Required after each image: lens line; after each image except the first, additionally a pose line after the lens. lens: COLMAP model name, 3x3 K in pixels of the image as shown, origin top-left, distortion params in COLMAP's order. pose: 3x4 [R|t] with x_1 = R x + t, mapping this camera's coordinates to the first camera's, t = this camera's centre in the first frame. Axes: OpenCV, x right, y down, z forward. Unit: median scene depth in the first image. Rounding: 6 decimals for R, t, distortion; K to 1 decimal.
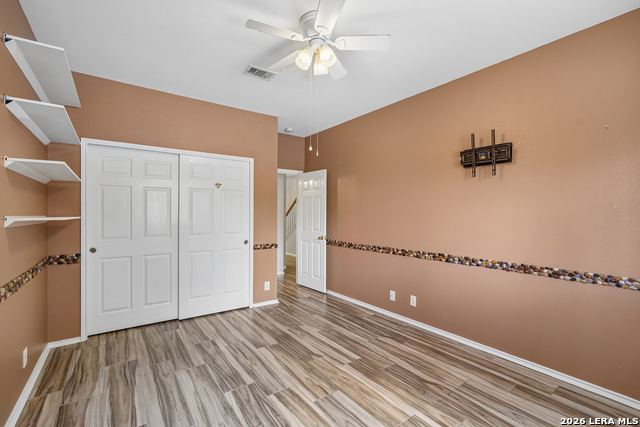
lens RADIAL K [[282.7, 0, 319.7], [0, 282.7, 214.1], [0, 0, 1]] dist [-0.005833, 0.001844]
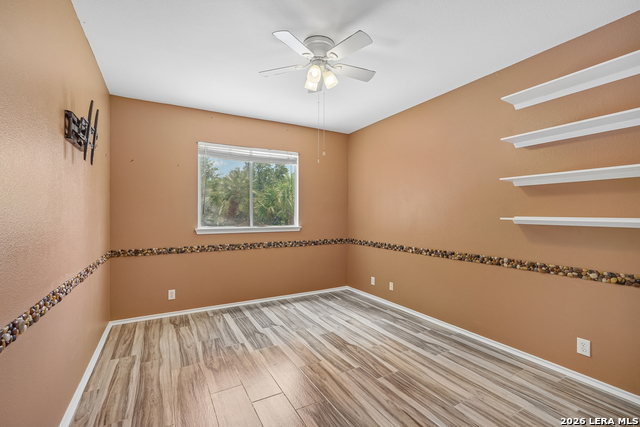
lens RADIAL K [[282.7, 0, 319.7], [0, 282.7, 213.6], [0, 0, 1]] dist [-0.005833, 0.001844]
pose [[-0.993185, -0.006671, 0.116357, -0.143613], [-0.006528, 0.999977, 0.001611, -0.003460], [-0.116365, 0.000841, -0.993206, 2.084624]]
